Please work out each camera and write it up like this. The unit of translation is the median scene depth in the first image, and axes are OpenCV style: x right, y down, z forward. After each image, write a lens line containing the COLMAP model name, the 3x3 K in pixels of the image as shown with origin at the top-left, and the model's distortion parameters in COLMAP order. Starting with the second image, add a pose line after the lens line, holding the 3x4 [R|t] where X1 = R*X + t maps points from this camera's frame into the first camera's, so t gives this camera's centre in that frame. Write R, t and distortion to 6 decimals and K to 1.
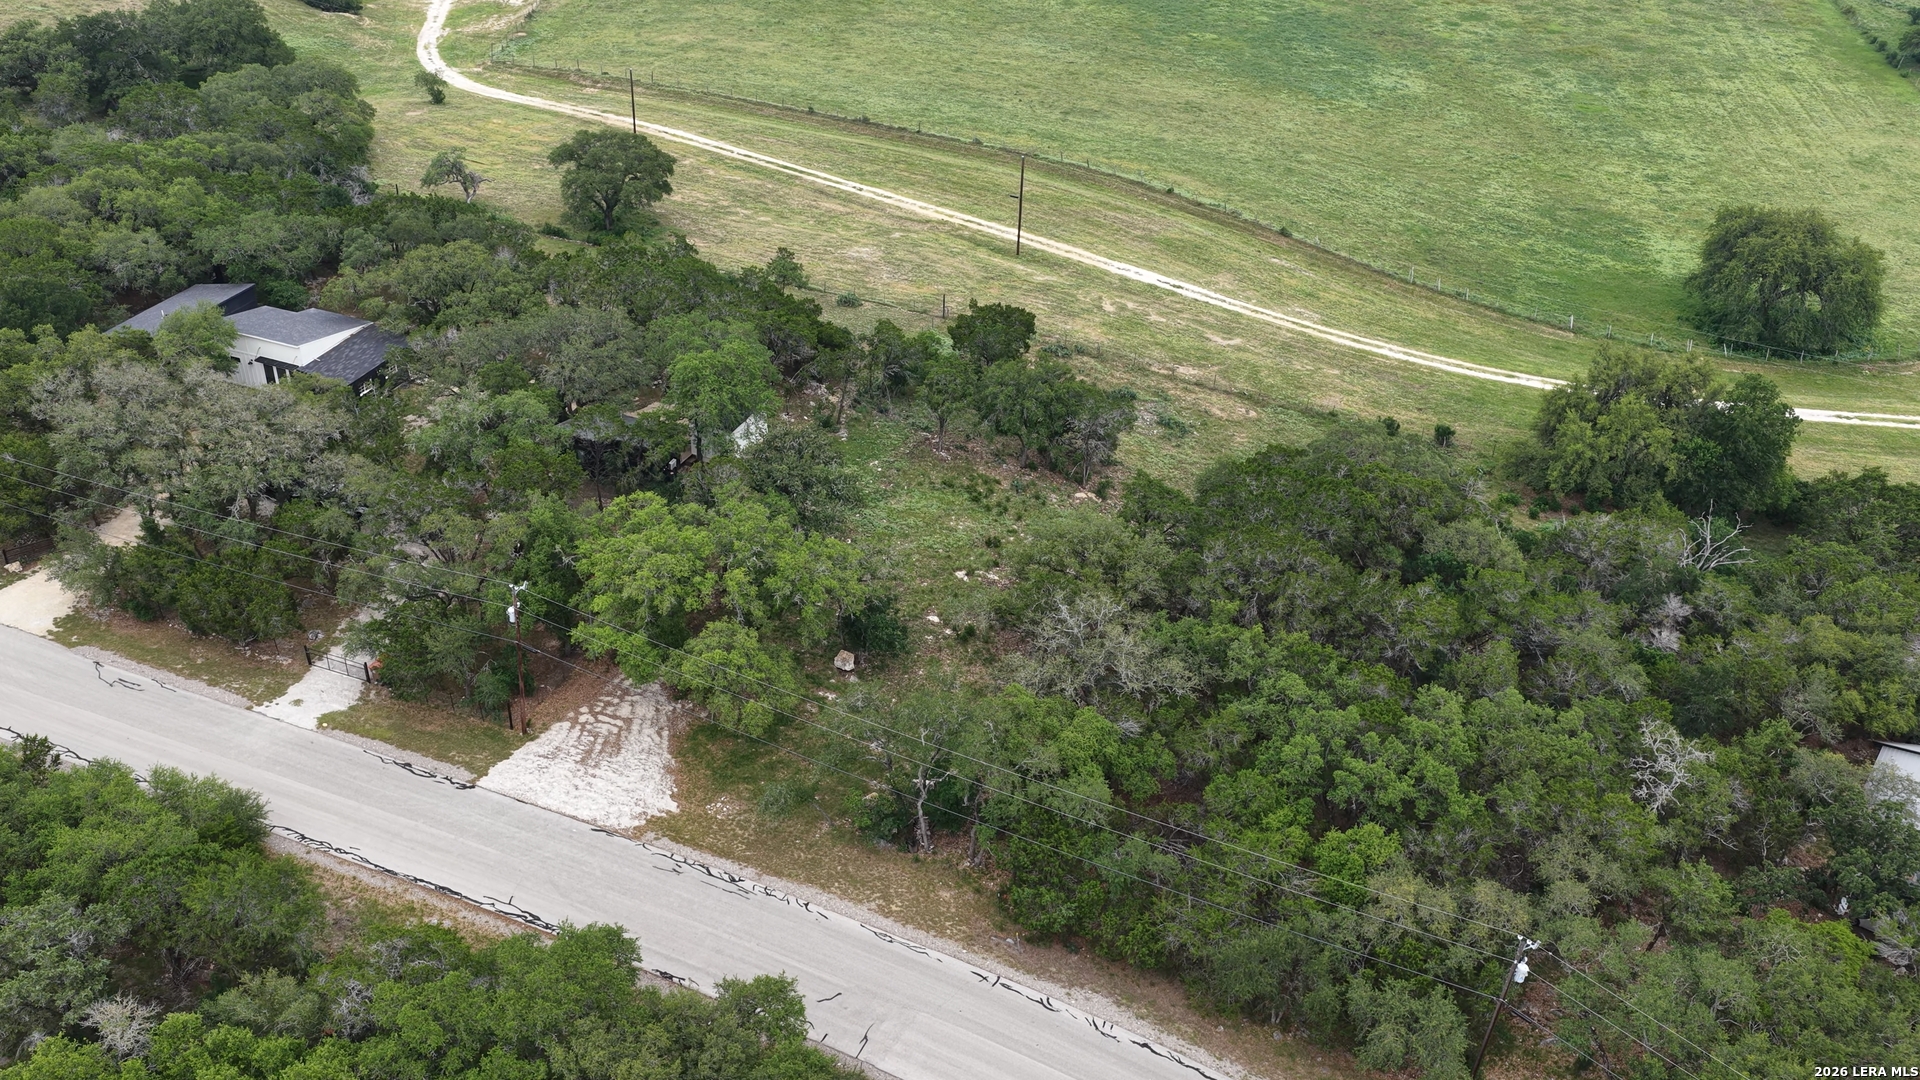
lens RADIAL K [[1642.8, 0, 955.9], [0, 1642.8, 536.2], [0, 0, 1]] dist [-0.010517, 0.037317]
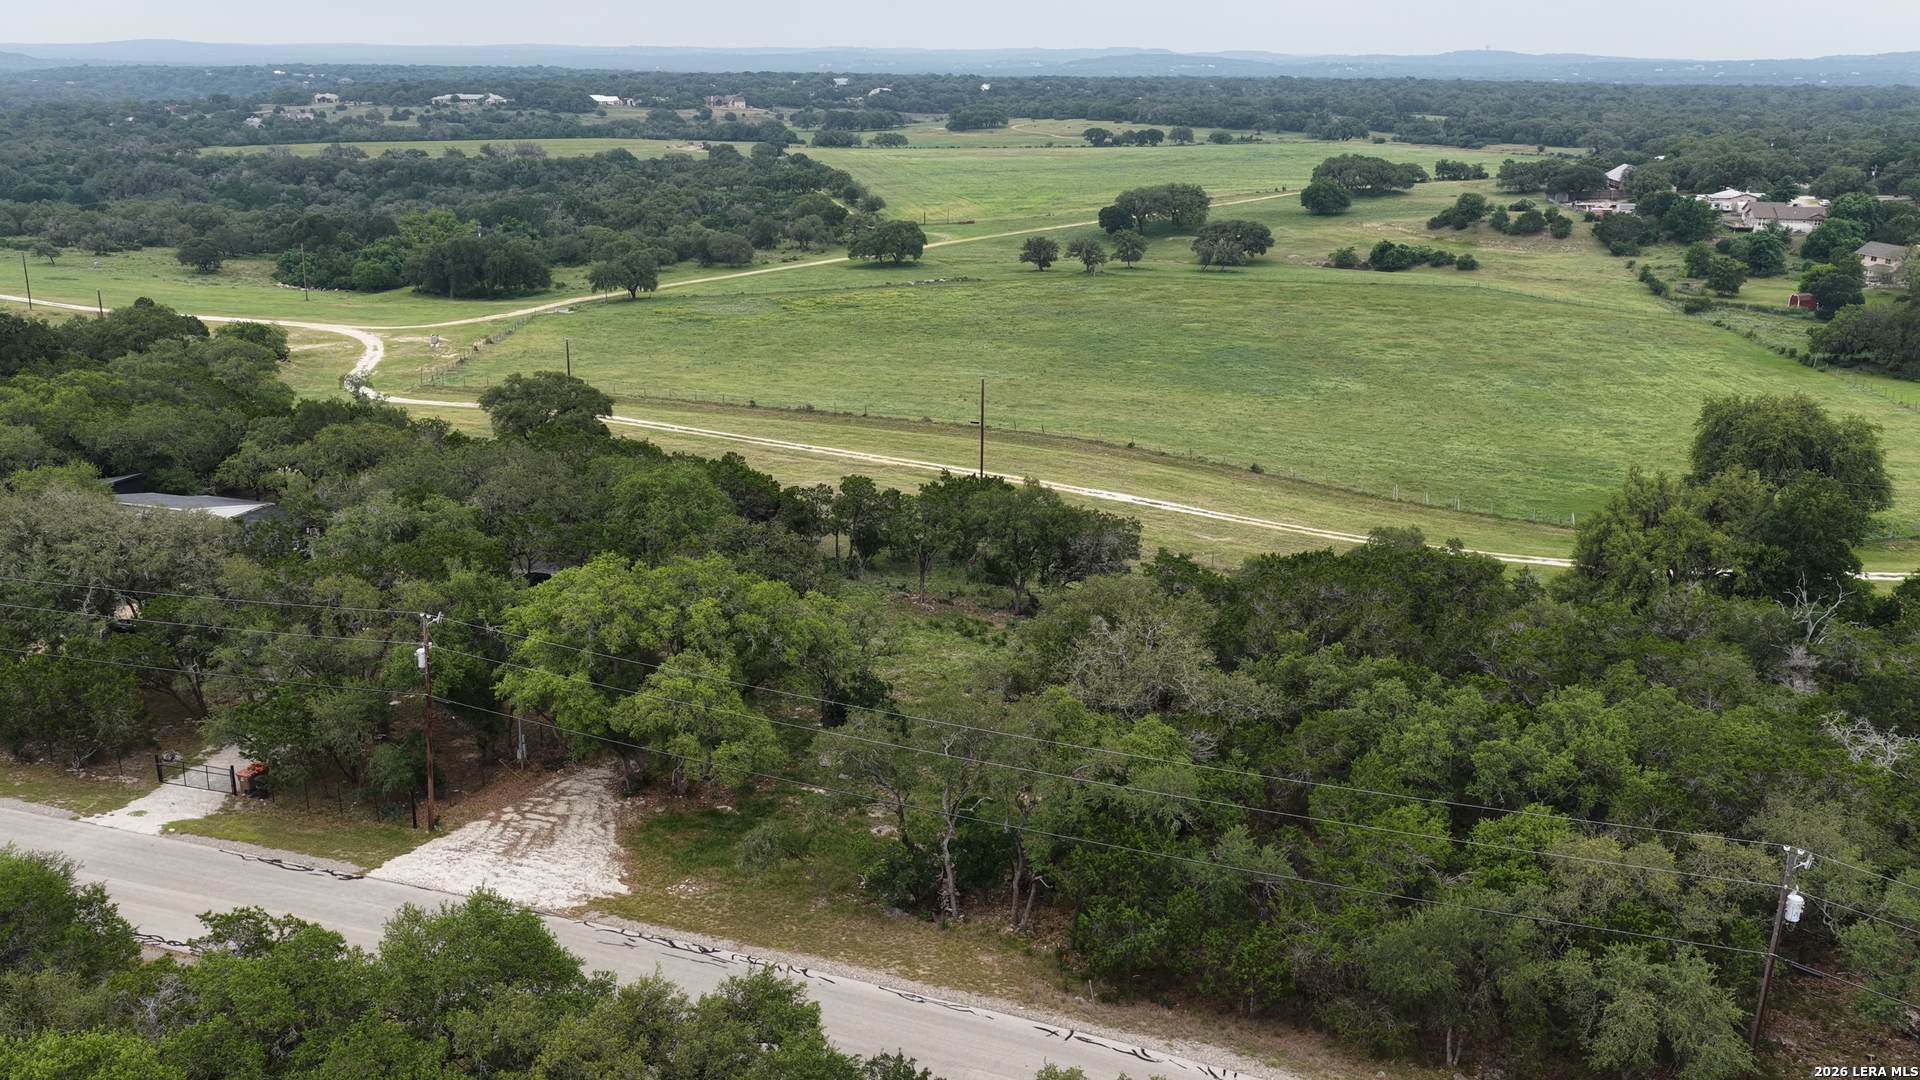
lens RADIAL K [[1642.8, 0, 957.3], [0, 1642.8, 536.1], [0, 0, 1]] dist [-0.010517, 0.037317]
pose [[0.997793, -0.041011, 0.052223, -0.044445], [0.054516, 0.954964, -0.291670, 0.218017], [-0.037909, 0.293874, 0.955092, 0.188909]]
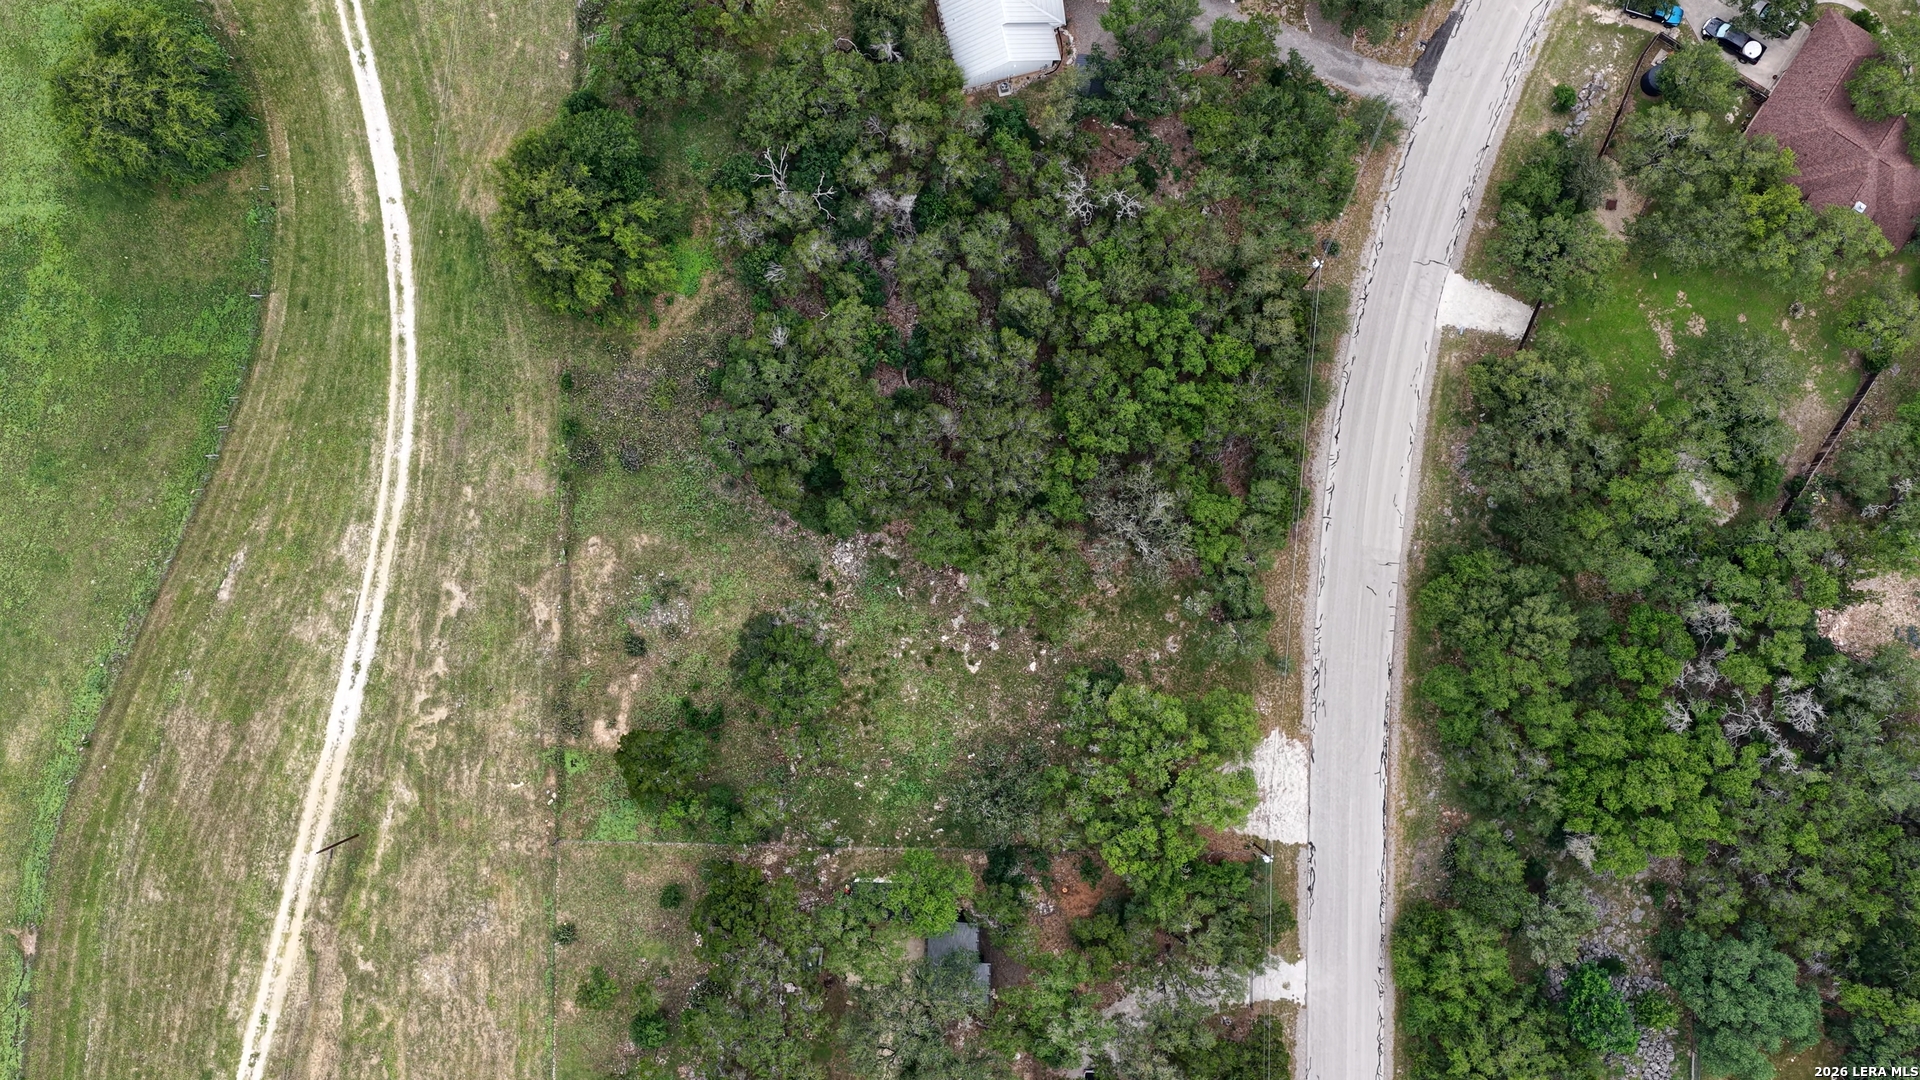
lens RADIAL K [[1642.8, 0, 958.4], [0, 1642.8, 538.3], [0, 0, 1]] dist [-0.010517, 0.037317]
pose [[-0.355457, -0.934528, -0.017530, 0.156164], [0.501773, -0.206610, 0.839962, -1.303656], [-0.788590, 0.289774, 0.542362, 0.232759]]
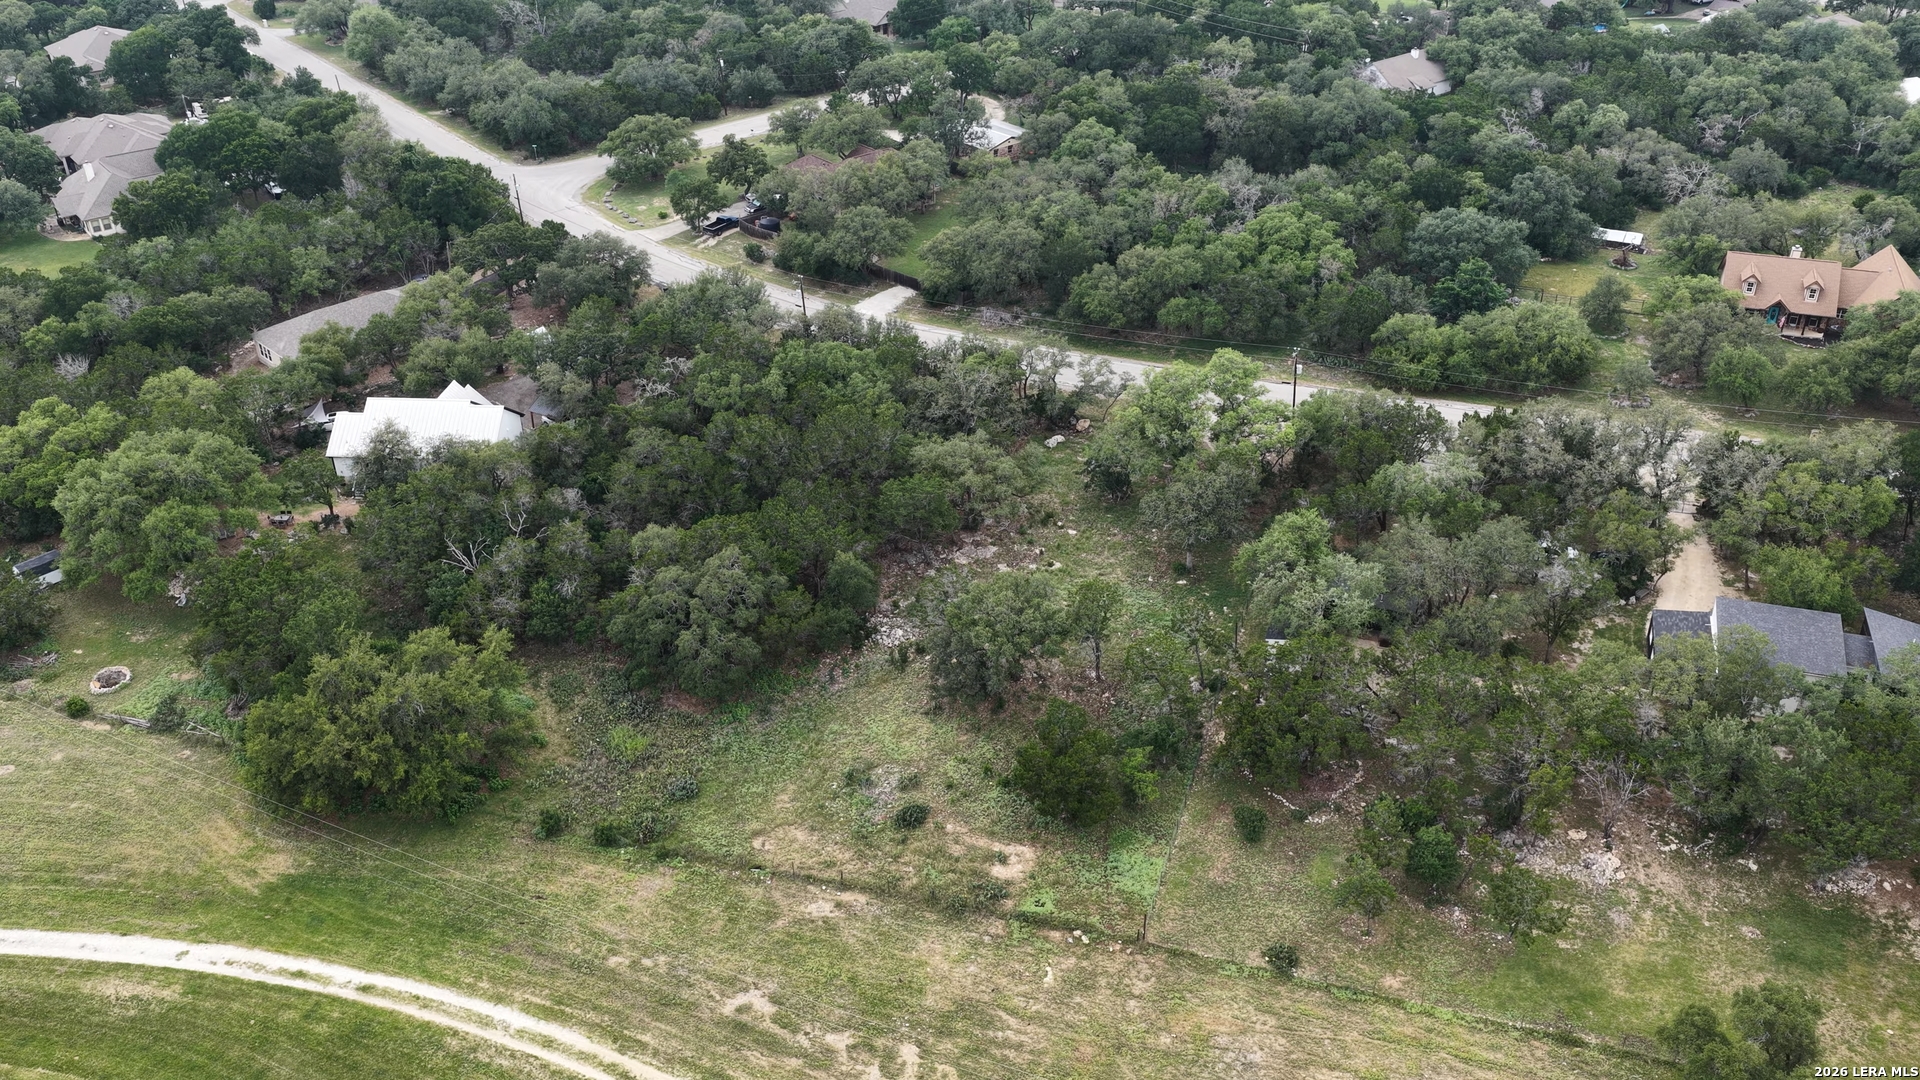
lens RADIAL K [[1642.8, 0, 962.4], [0, 1642.8, 543.0], [0, 0, 1]] dist [-0.010517, 0.037317]
pose [[-0.998567, 0.008304, -0.052864, 0.166229], [-0.044056, 0.433174, 0.900233, -1.302289], [0.030375, 0.901272, -0.432187, 1.743346]]
